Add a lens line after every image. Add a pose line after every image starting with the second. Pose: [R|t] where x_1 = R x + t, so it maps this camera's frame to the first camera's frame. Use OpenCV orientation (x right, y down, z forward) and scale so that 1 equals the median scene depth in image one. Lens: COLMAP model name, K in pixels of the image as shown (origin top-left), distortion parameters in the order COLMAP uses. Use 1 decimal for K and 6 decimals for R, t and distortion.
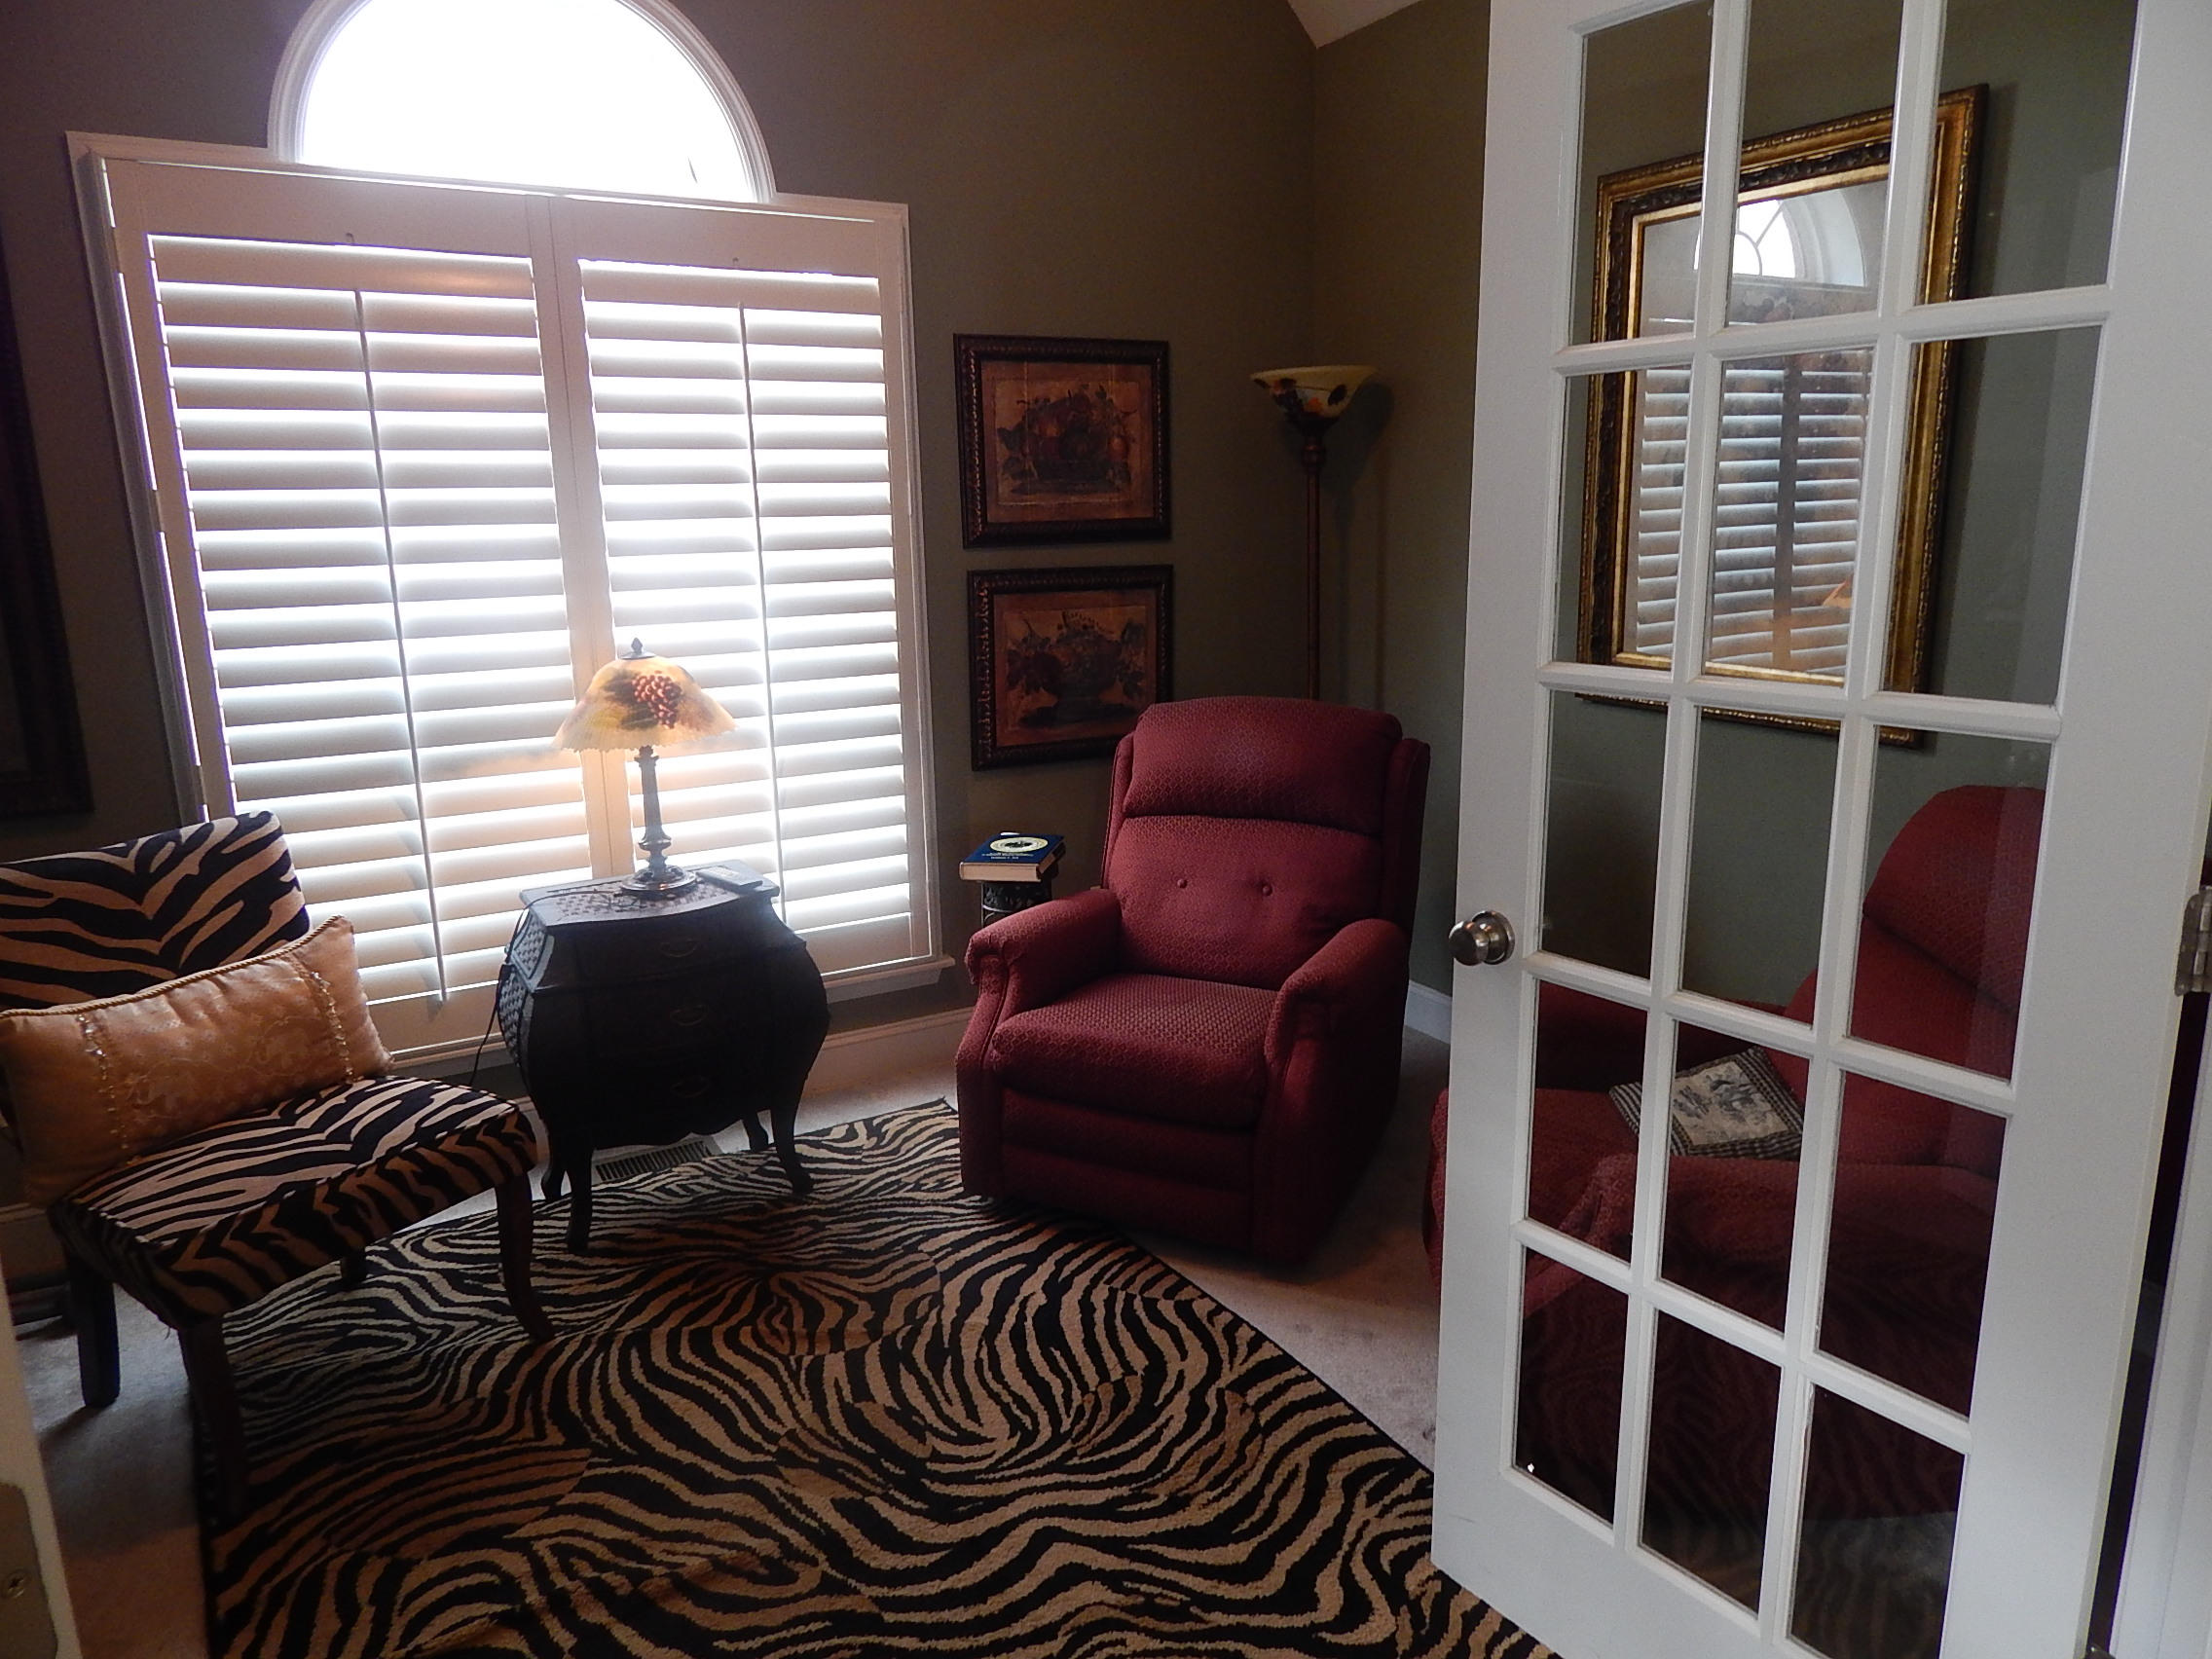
lens RADIAL K [[1468.2, 0, 1109.4], [0, 1468.2, 825.2], [0, 0, 1]] dist [0.007018, -0.002805]
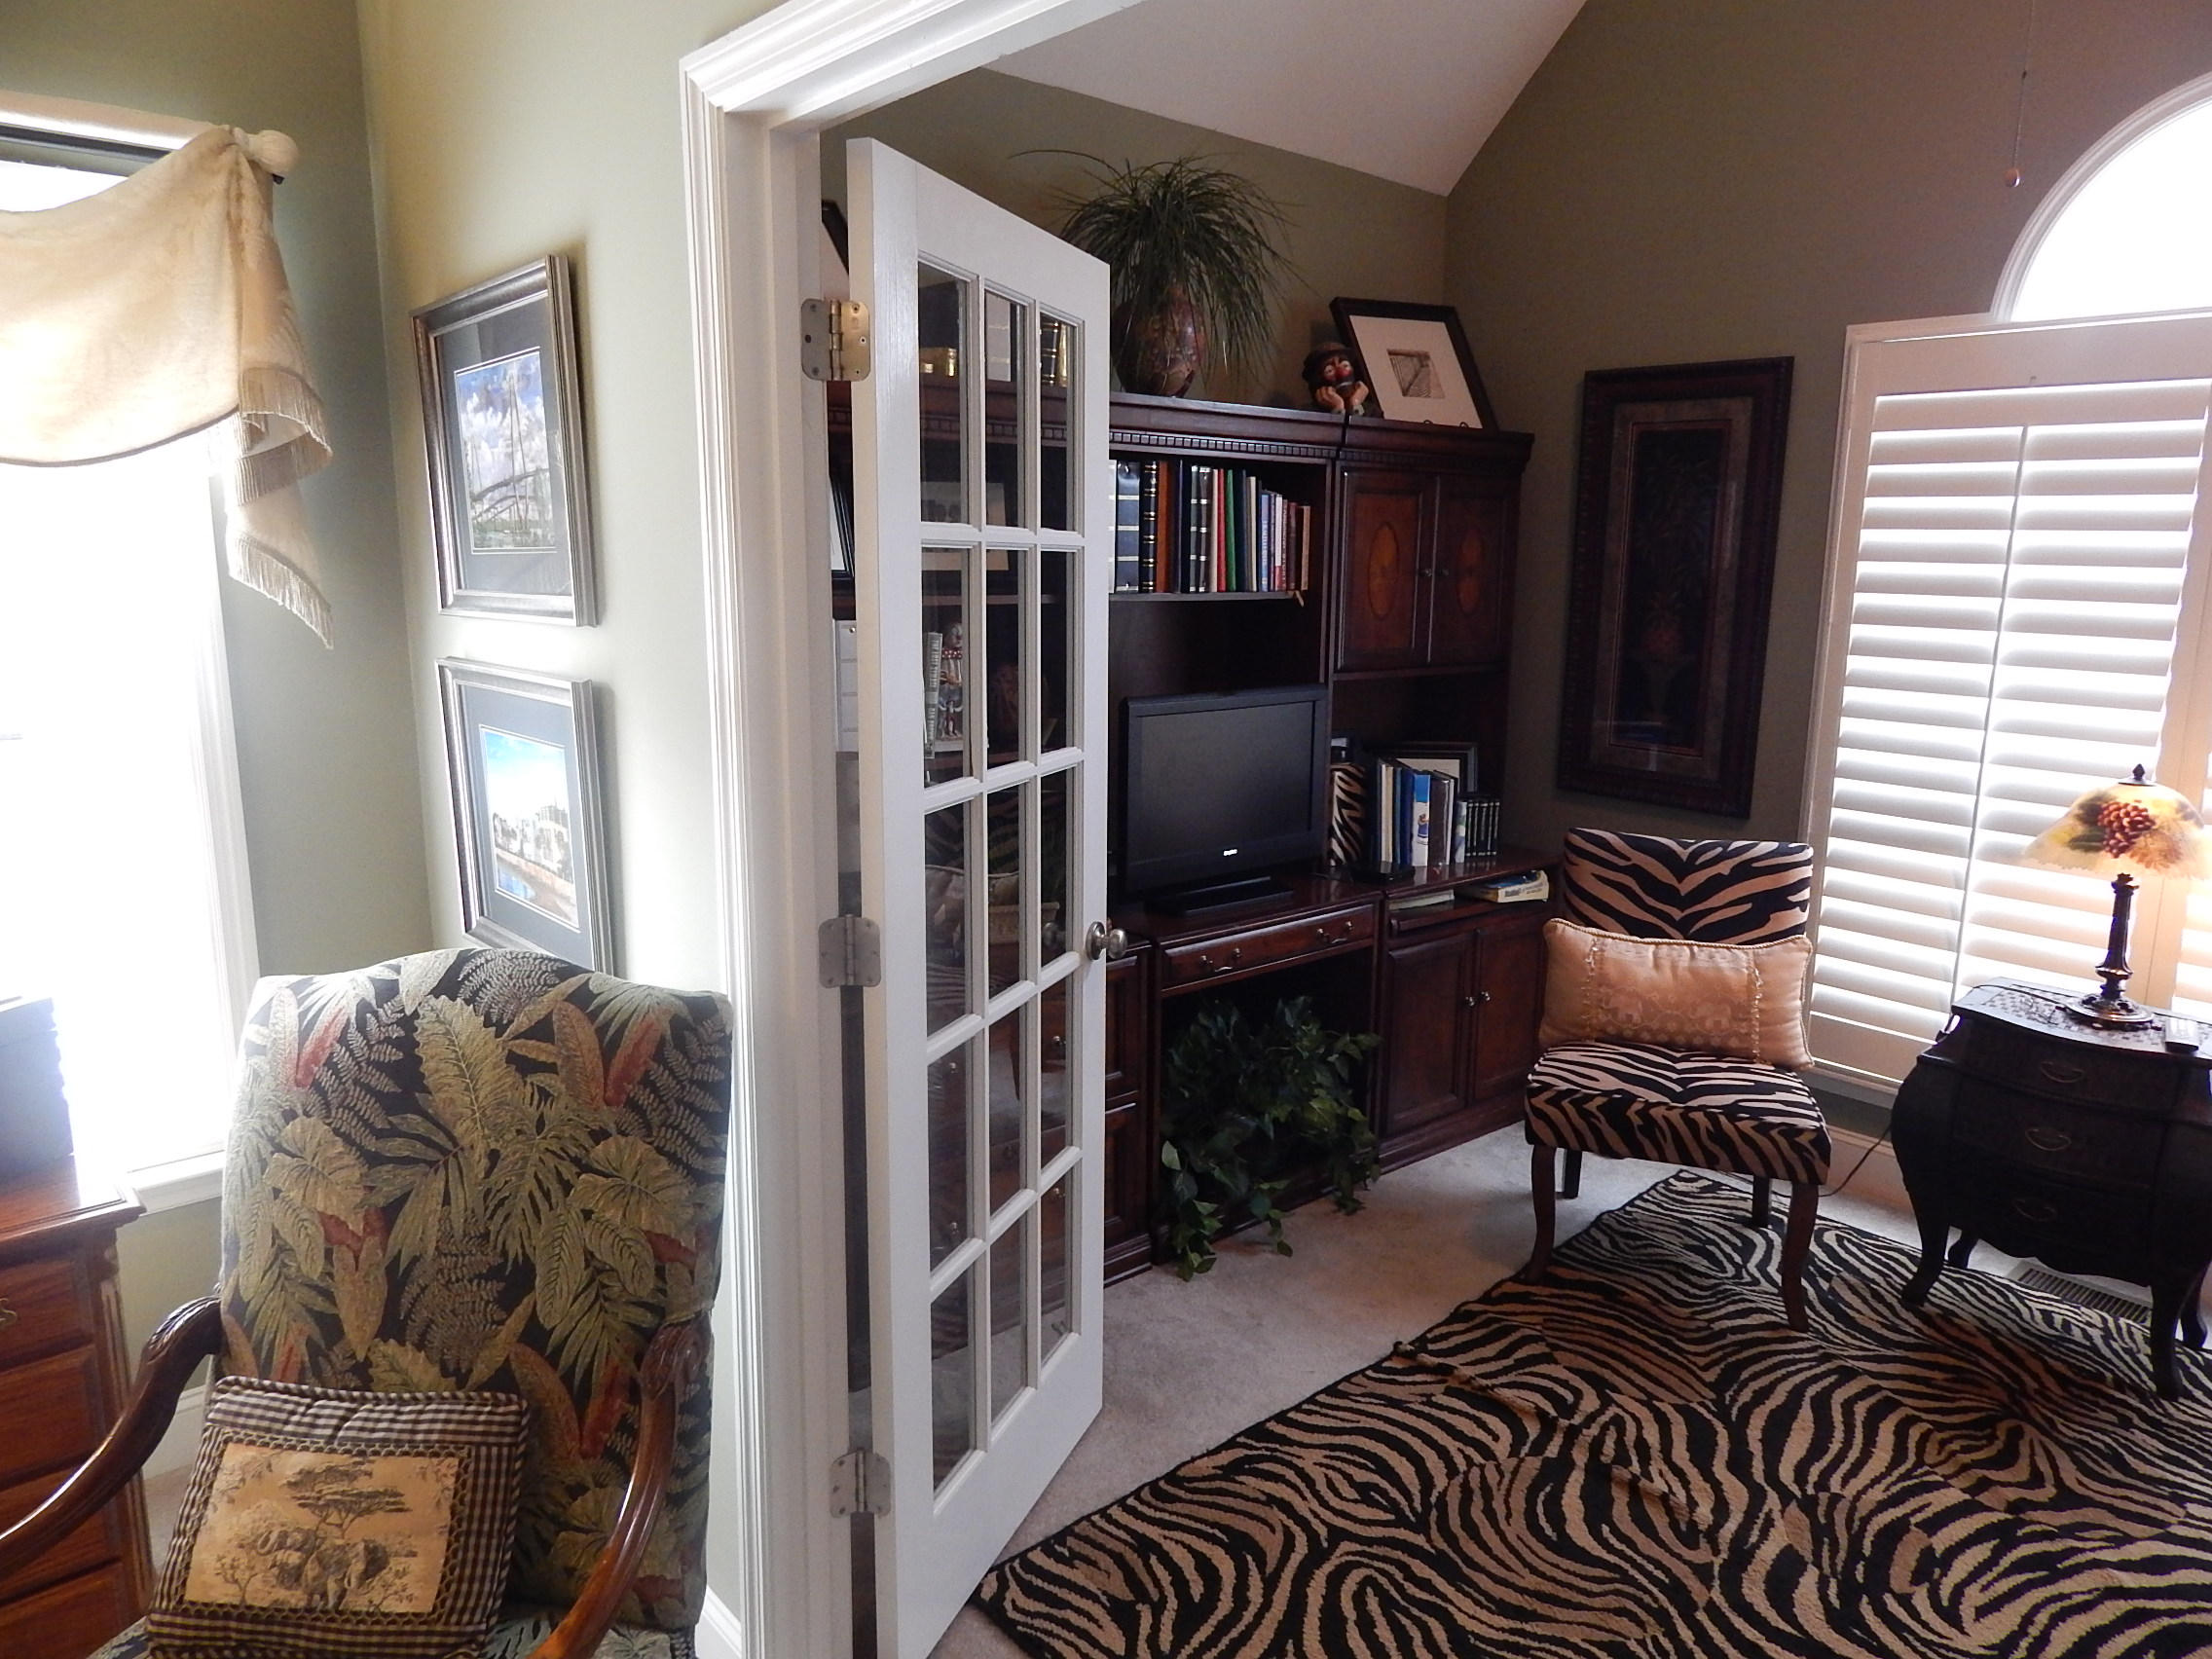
lens RADIAL K [[1468.2, 0, 1113.8], [0, 1468.2, 831.3], [0, 0, 1]] dist [0.007018, -0.002805]
pose [[0.192478, 0.213419, -0.957812, 0.593841], [-0.233162, 0.958057, 0.166619, -0.105513], [0.953199, 0.191255, 0.234166, 0.147527]]
